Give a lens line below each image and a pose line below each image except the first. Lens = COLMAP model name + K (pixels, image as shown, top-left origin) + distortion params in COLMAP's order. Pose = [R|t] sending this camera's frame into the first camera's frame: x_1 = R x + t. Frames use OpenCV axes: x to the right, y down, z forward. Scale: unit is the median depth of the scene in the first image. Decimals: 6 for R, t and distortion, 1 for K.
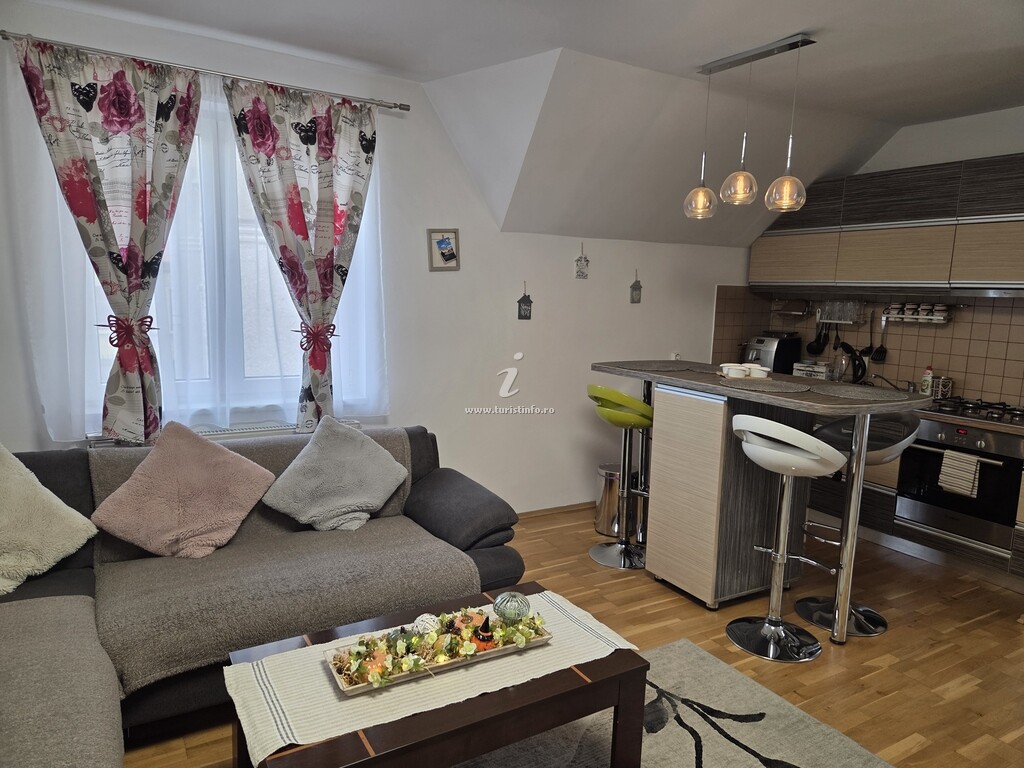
lens RADIAL K [[682.5, 0, 511.9], [0, 682.5, 390.1], [0, 0, 1]] dist [0.080170, -0.058632]
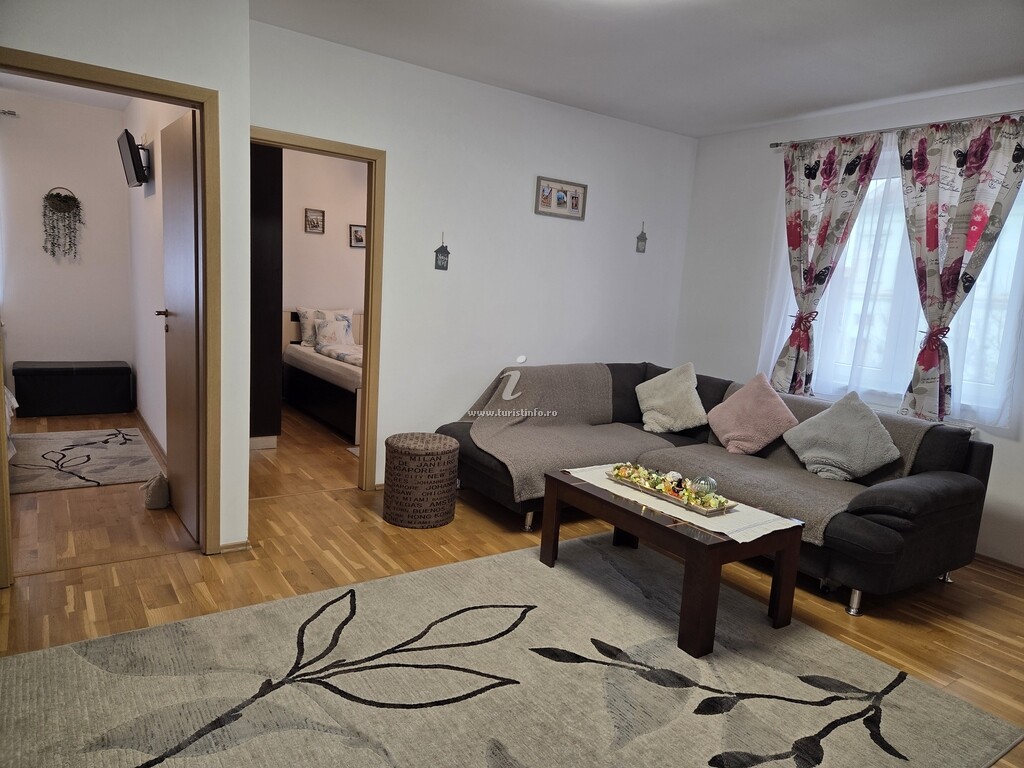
lens RADIAL K [[682.5, 0, 522.3], [0, 682.5, 392.3], [0, 0, 1]] dist [0.080170, -0.058632]
pose [[0.075439, 0.132760, -0.988273, 0.777397], [-0.213451, 0.970274, 0.114048, 0.021100], [0.974037, 0.202344, 0.101534, 0.252407]]
